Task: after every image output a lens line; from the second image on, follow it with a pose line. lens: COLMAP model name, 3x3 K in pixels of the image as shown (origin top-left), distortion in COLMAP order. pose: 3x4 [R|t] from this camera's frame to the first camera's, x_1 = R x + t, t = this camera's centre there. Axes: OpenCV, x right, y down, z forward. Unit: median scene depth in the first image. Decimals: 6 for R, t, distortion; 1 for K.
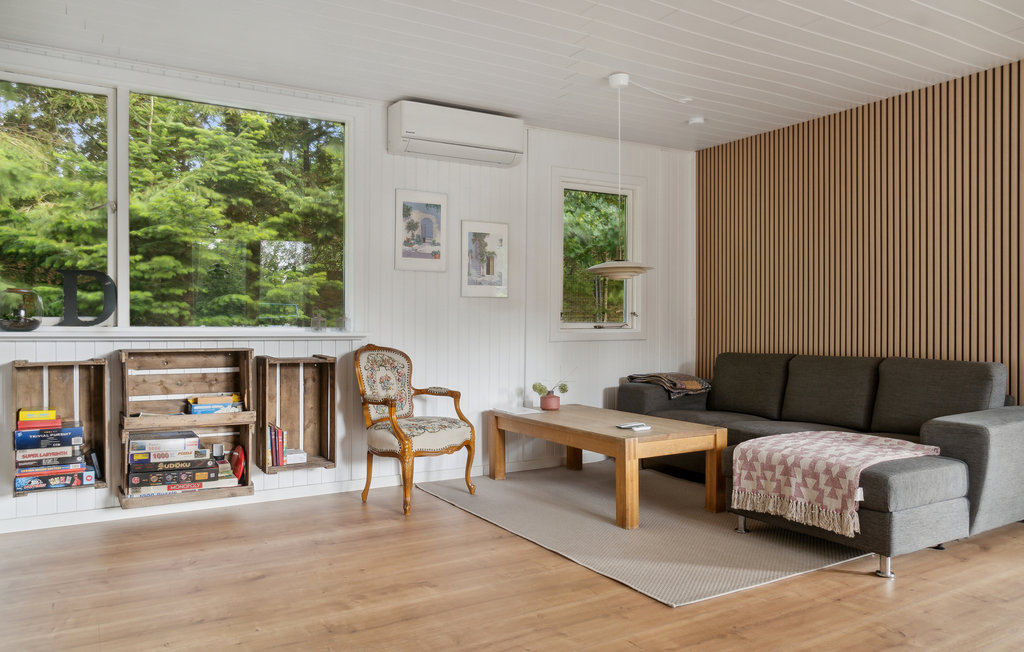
lens RADIAL K [[723.4, 0, 512.0], [0, 723.4, 326.0], [0, 0, 1]] dist [-0.011928, -0.004116]
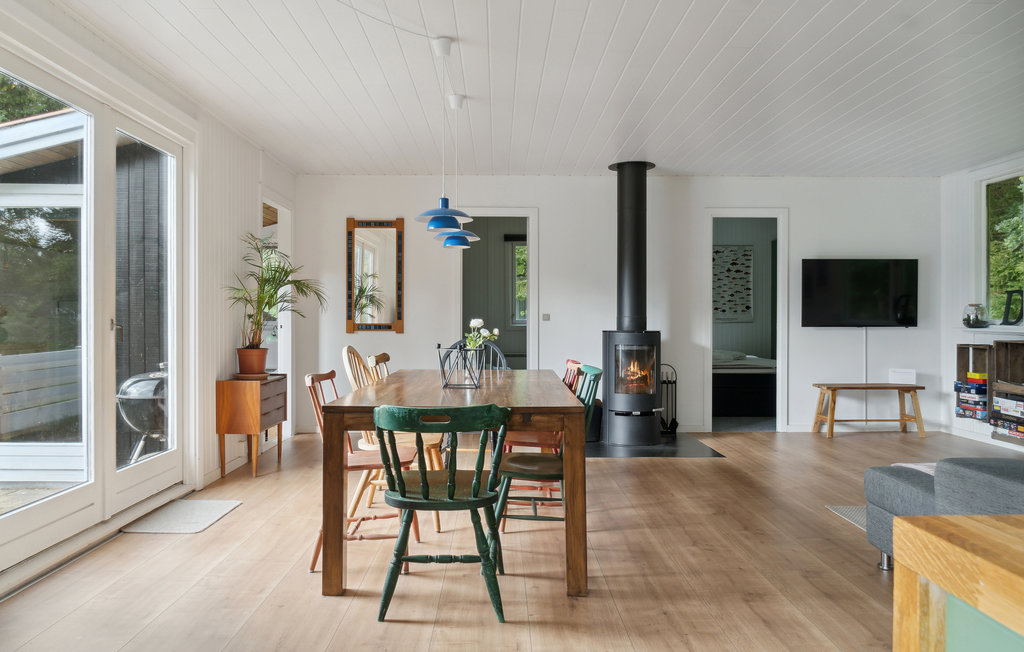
lens RADIAL K [[716.0, 0, 512.0], [0, 716.0, 326.0], [0, 0, 1]] dist [-0.003570, 0.001170]
pose [[-0.484618, 0.009511, -0.874674, 1.306278], [0.002968, 0.999953, 0.009228, -0.015270], [0.874721, 0.001876, -0.484624, 0.787974]]
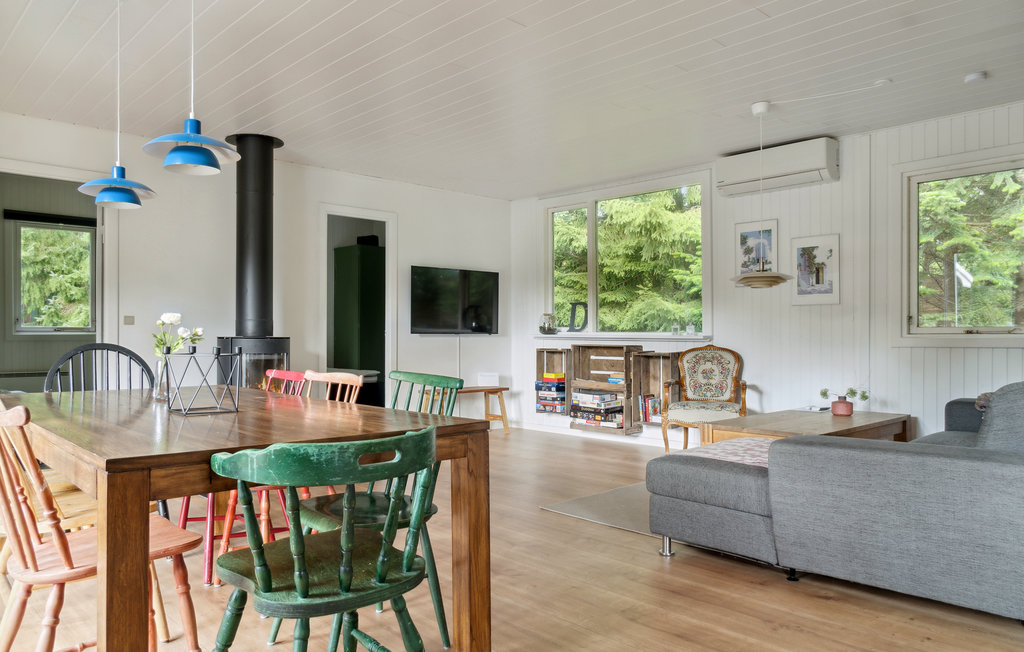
lens RADIAL K [[716.0, 0, 512.0], [0, 716.0, 326.0], [0, 0, 1]] dist [-0.003570, 0.001170]
pose [[0.231310, -0.010127, -0.972827, 1.184408], [-0.000111, 0.999946, -0.010436, 0.004776], [0.972880, 0.002522, 0.231297, 0.392123]]
